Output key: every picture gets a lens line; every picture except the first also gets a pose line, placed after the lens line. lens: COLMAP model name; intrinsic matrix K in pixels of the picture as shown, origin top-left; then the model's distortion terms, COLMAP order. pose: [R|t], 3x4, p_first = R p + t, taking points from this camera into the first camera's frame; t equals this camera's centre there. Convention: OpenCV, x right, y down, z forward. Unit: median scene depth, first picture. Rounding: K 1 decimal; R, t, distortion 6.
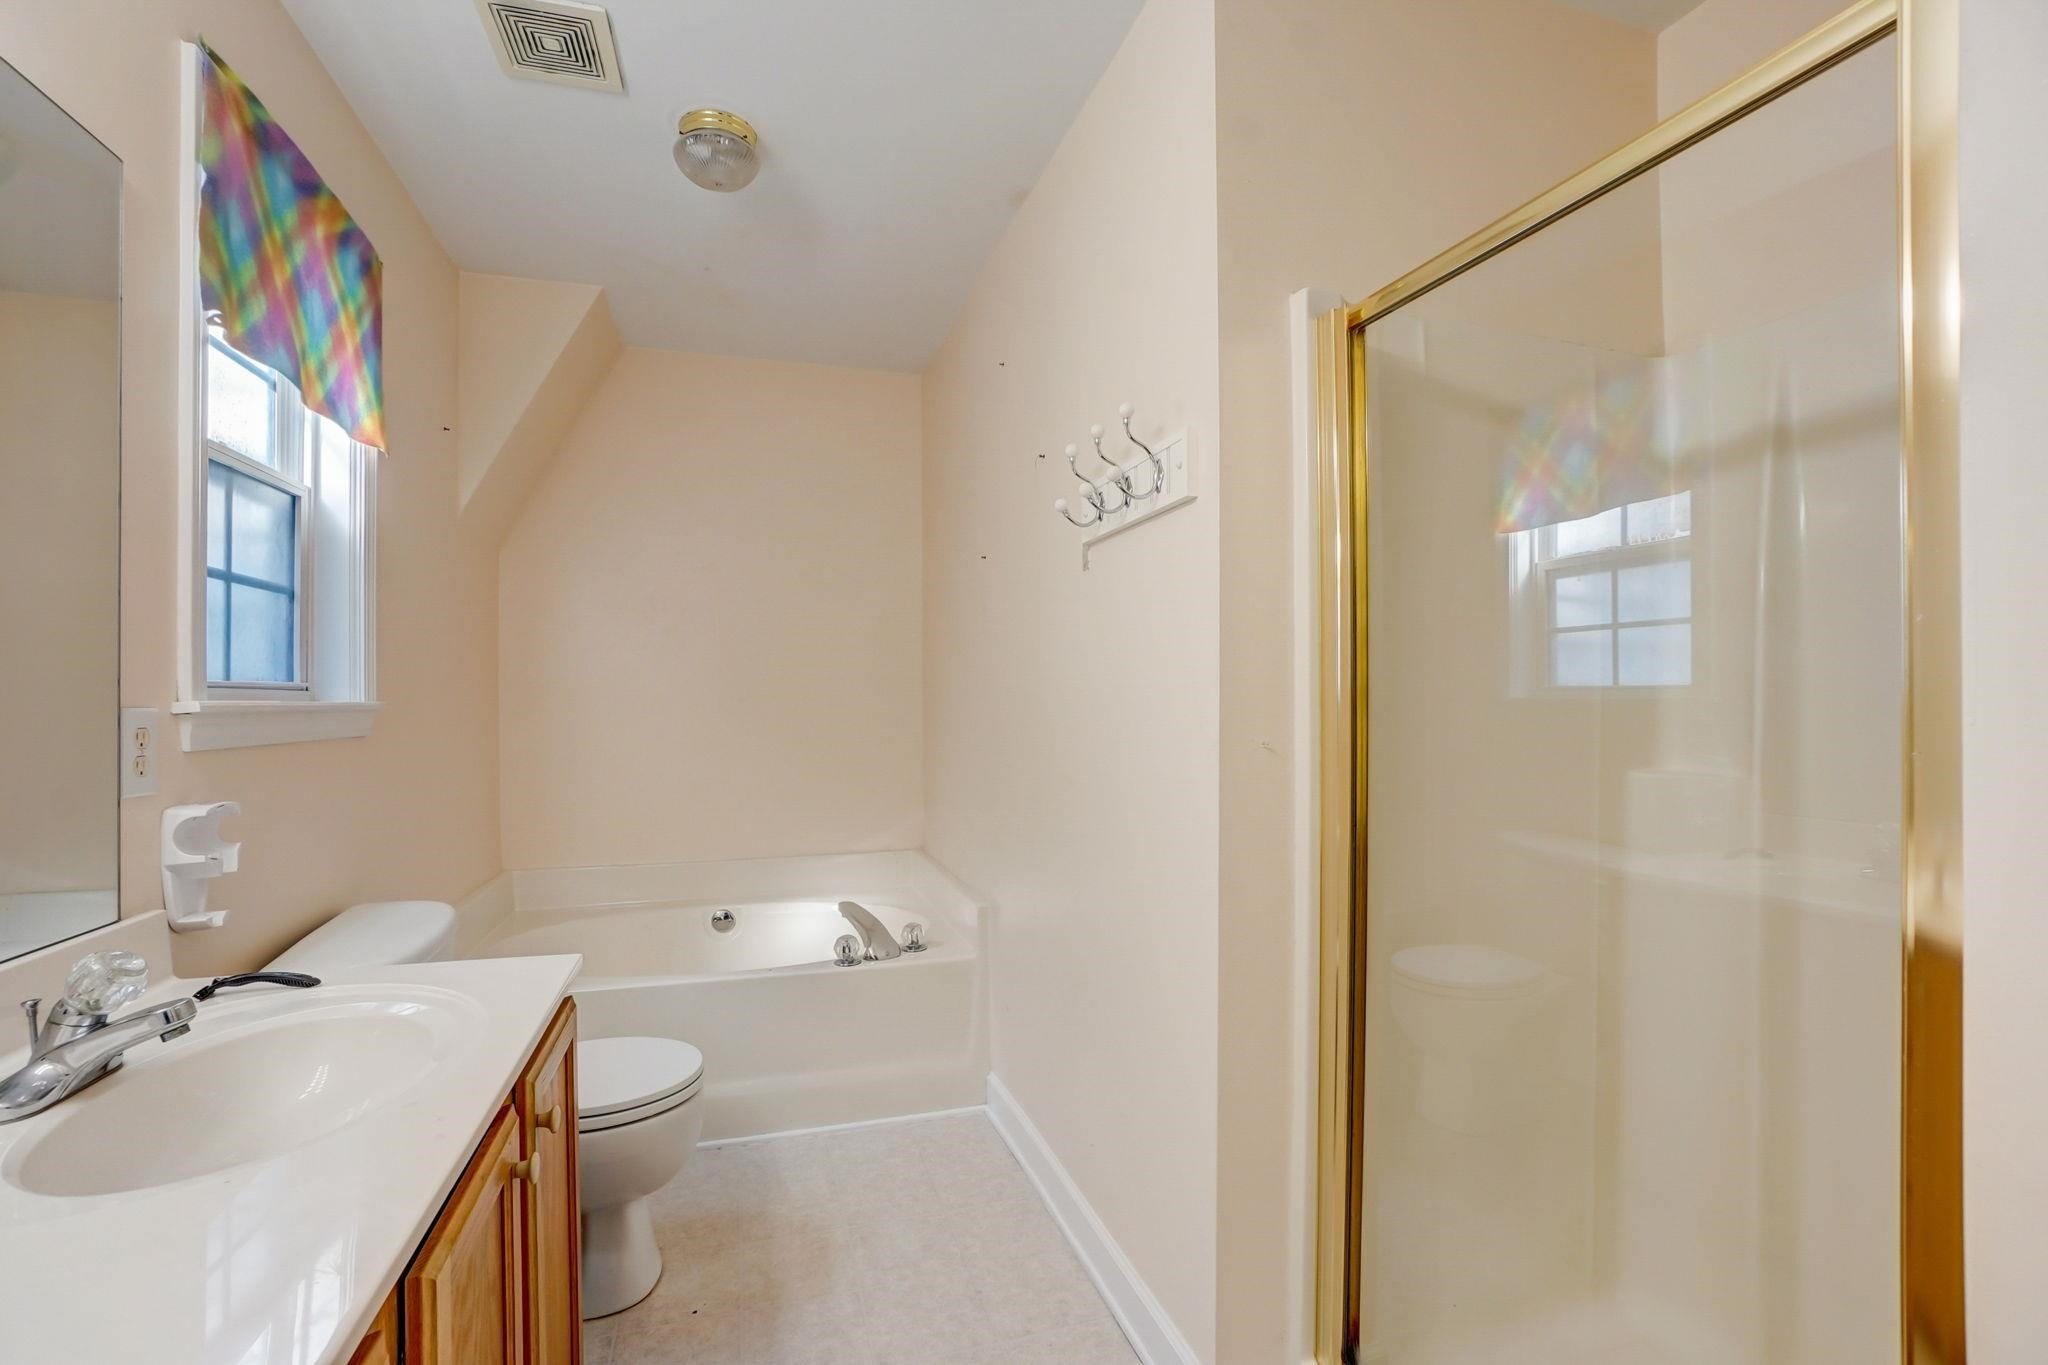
lens RADIAL K [[907.7, 0, 1024.9], [0, 907.7, 692.5], [0, 0, 1]] dist [-0.059876, 0.020564]
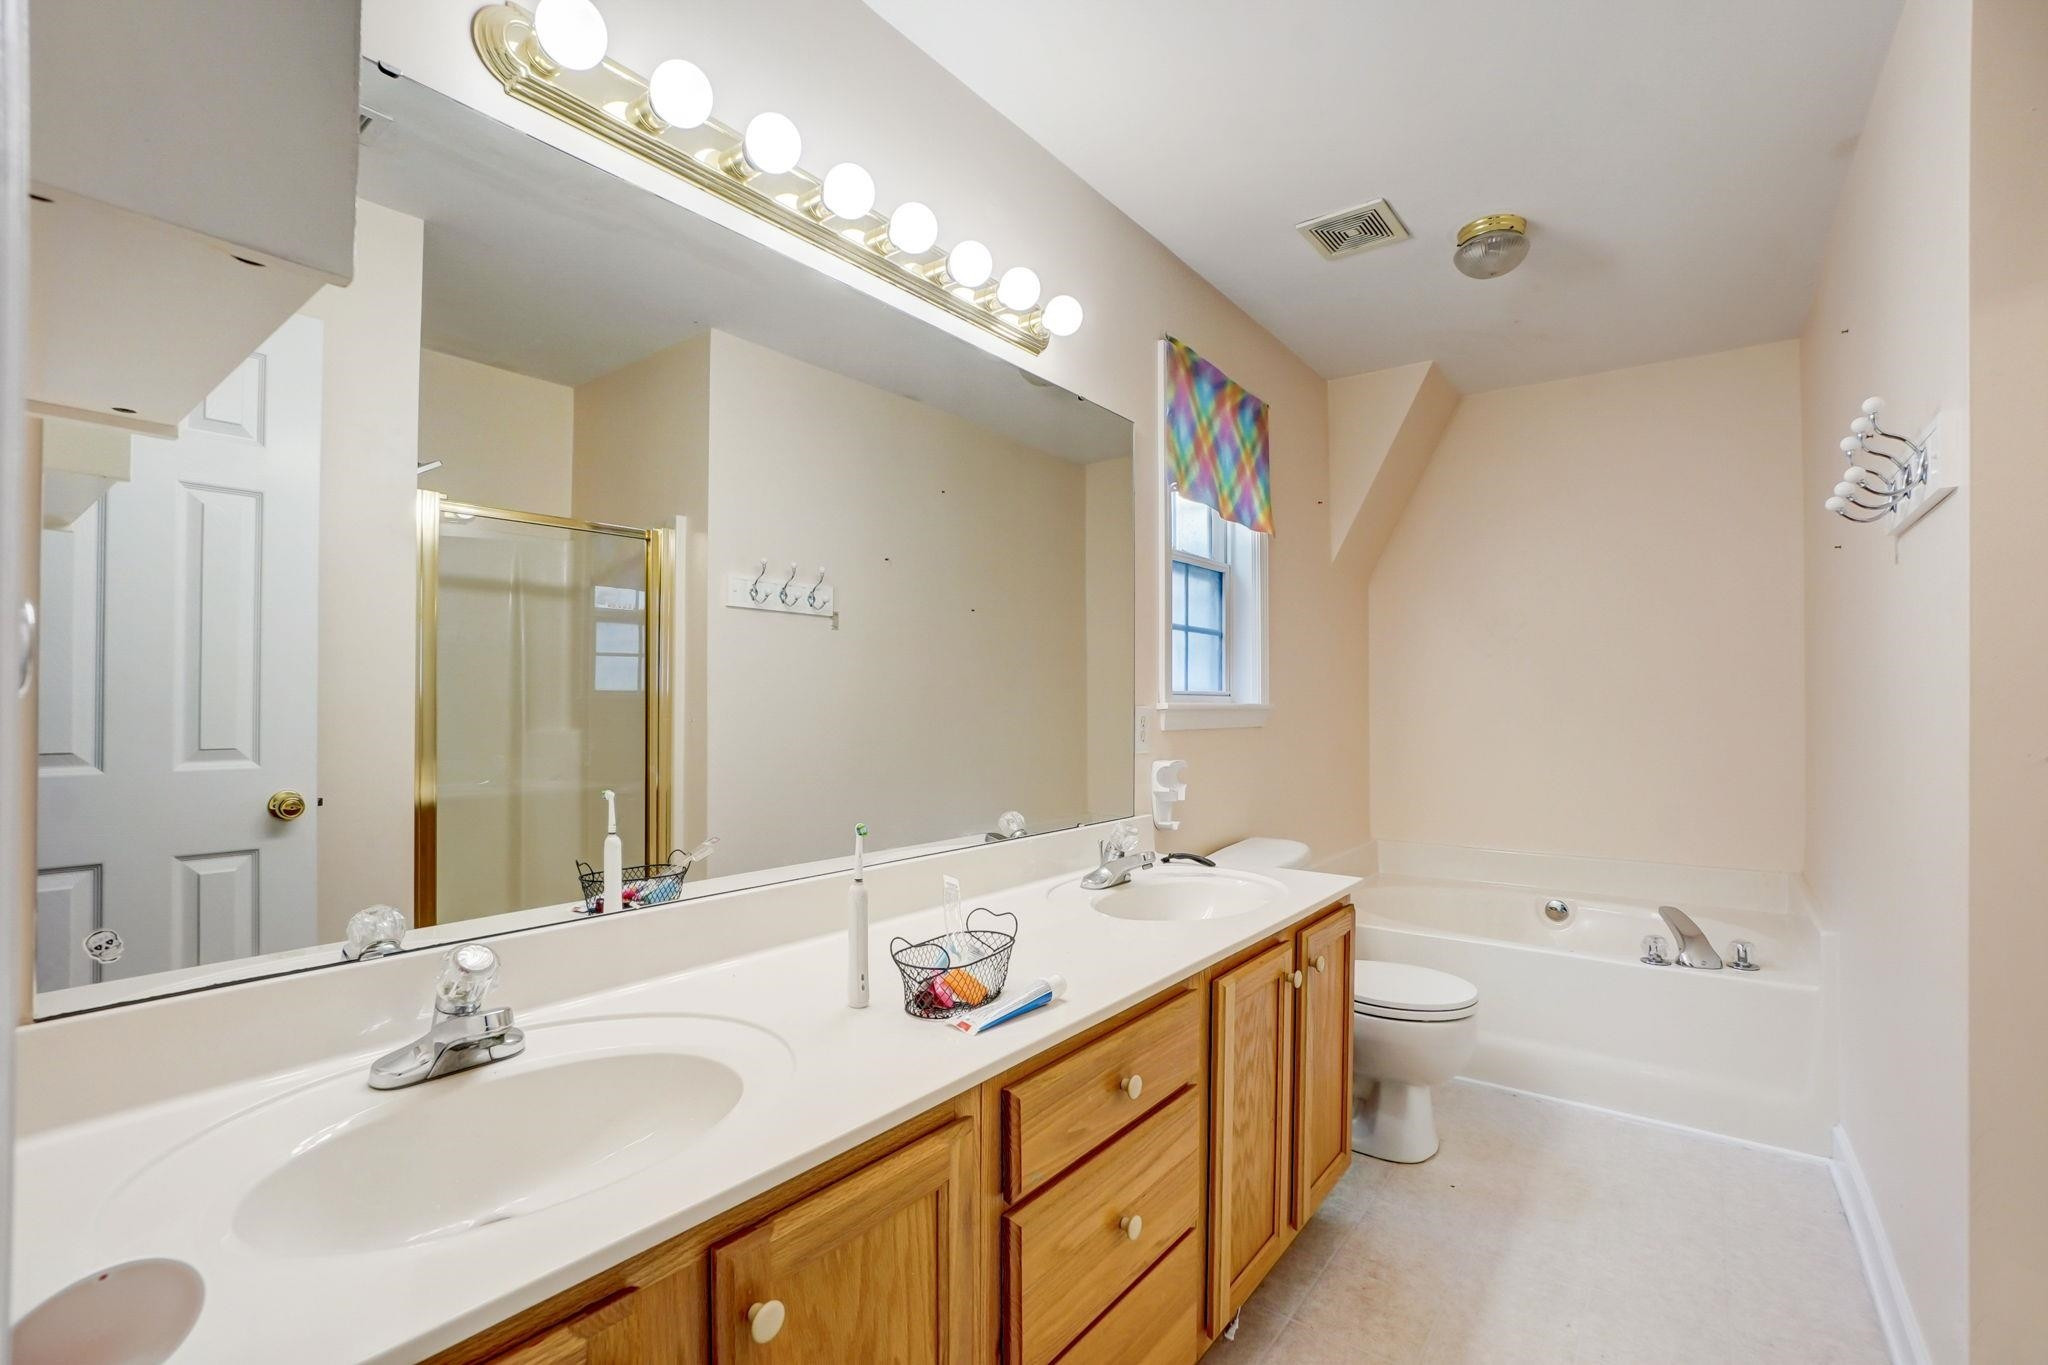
lens RADIAL K [[907.7, 0, 1024.9], [0, 907.7, 692.5], [0, 0, 1]] dist [-0.059876, 0.020564]
pose [[0.577449, -0.001817, -0.816425, 0.314644], [-0.000151, 0.999997, -0.002332, -0.005557], [0.816427, 0.001469, 0.577447, -0.245046]]
